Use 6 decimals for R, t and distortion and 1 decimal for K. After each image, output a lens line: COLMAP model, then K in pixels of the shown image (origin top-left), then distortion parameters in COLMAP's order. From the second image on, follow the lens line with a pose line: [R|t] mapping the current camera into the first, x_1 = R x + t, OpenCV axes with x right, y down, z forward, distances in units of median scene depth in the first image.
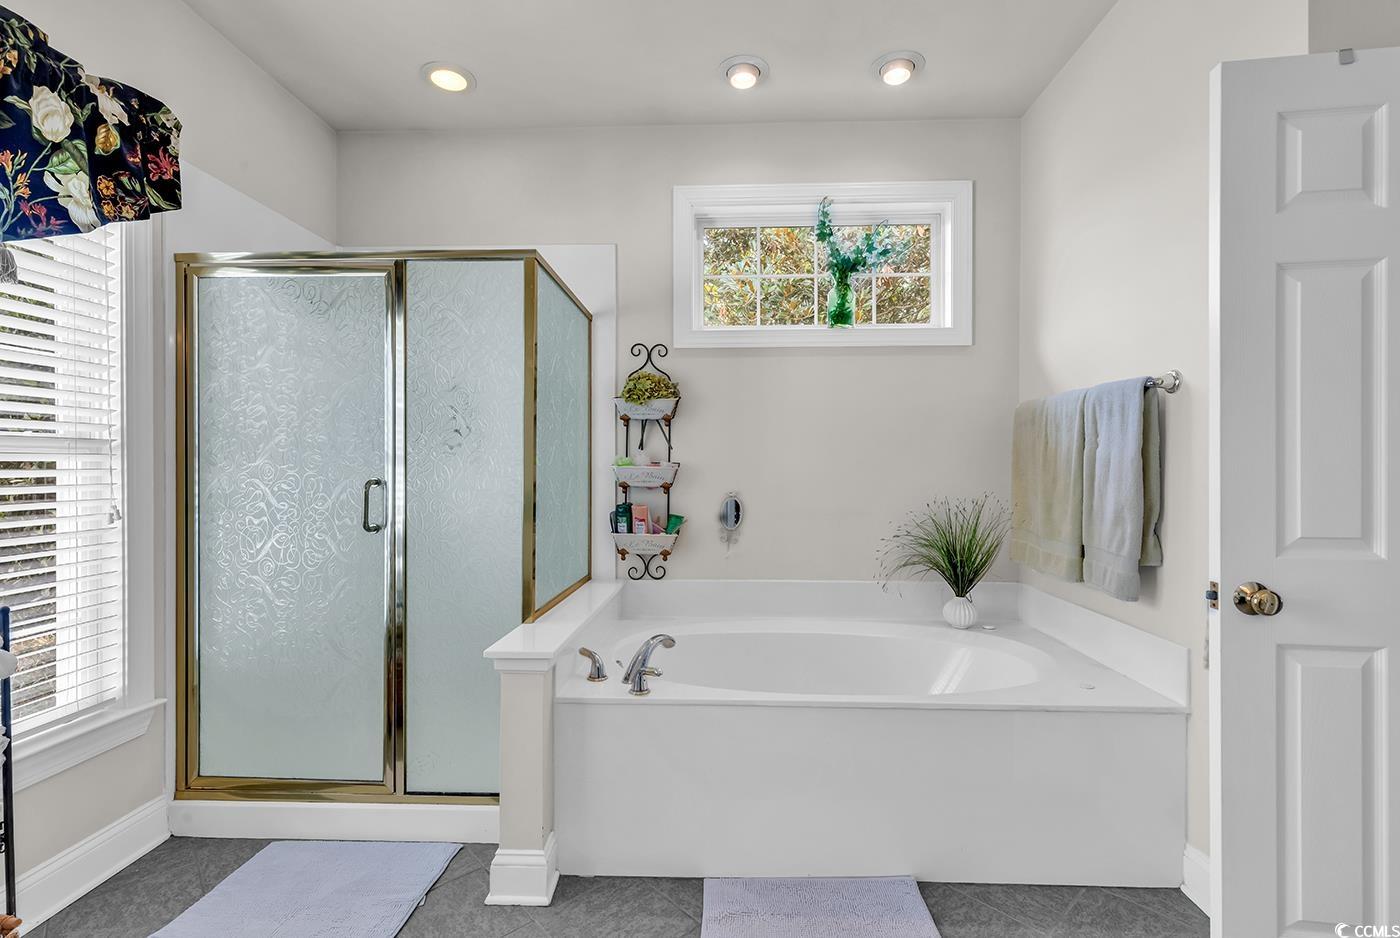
lens RADIAL K [[632.4, 0, 712.4], [0, 632.4, 468.6], [0, 0, 1]] dist [0.009547, -0.001202]
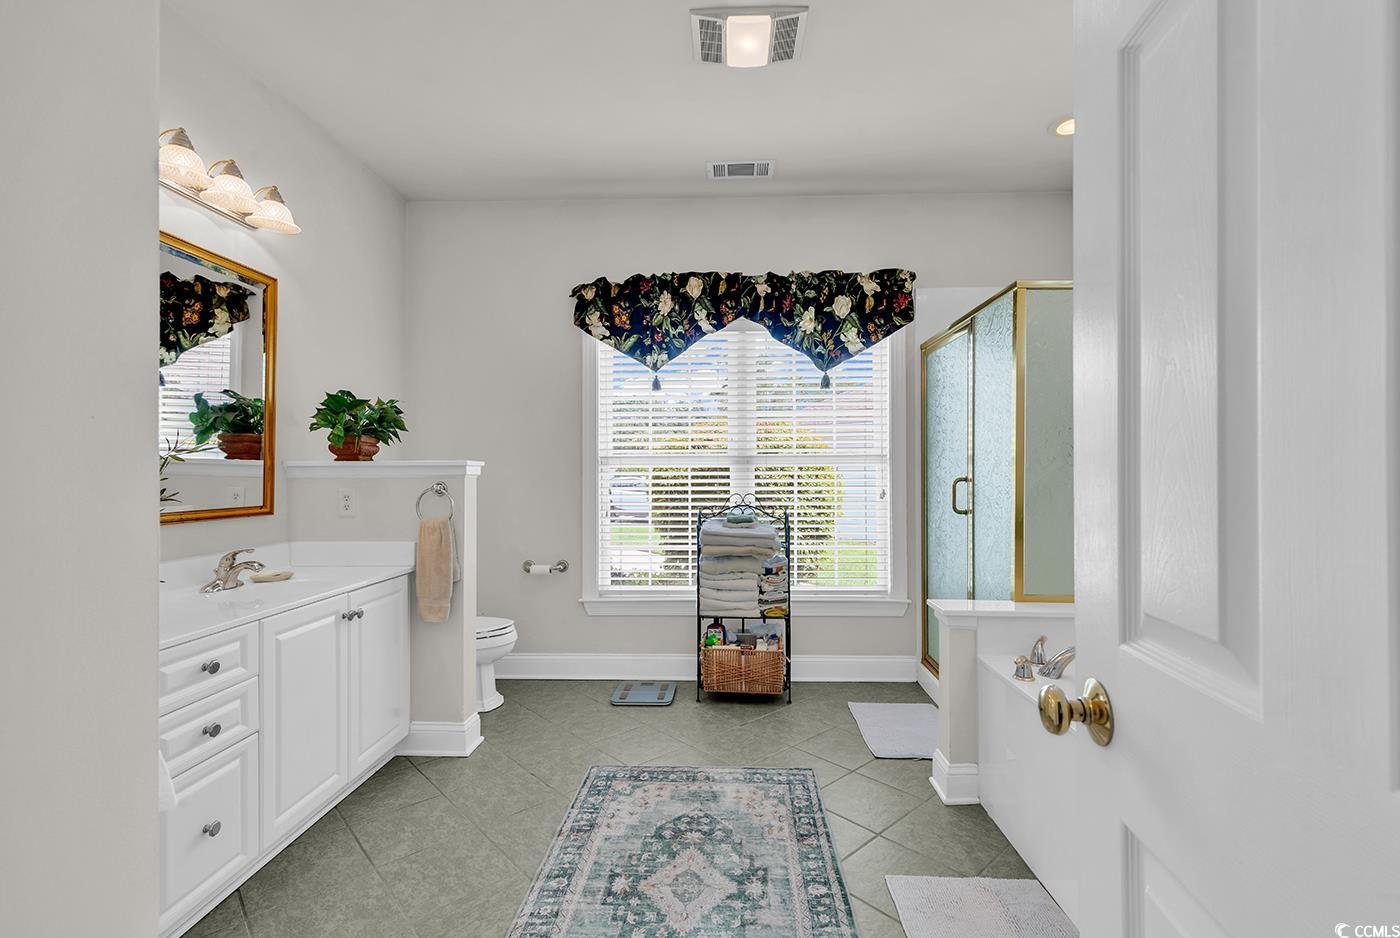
lens RADIAL K [[632.4, 0, 712.1], [0, 632.4, 471.6], [0, 0, 1]] dist [0.009547, -0.001202]
pose [[0.004375, 0.001622, -0.999989, 0.993919], [-0.000013, 0.999999, 0.001622, 0.002322], [0.999990, 0.000005, 0.004375, 0.490616]]
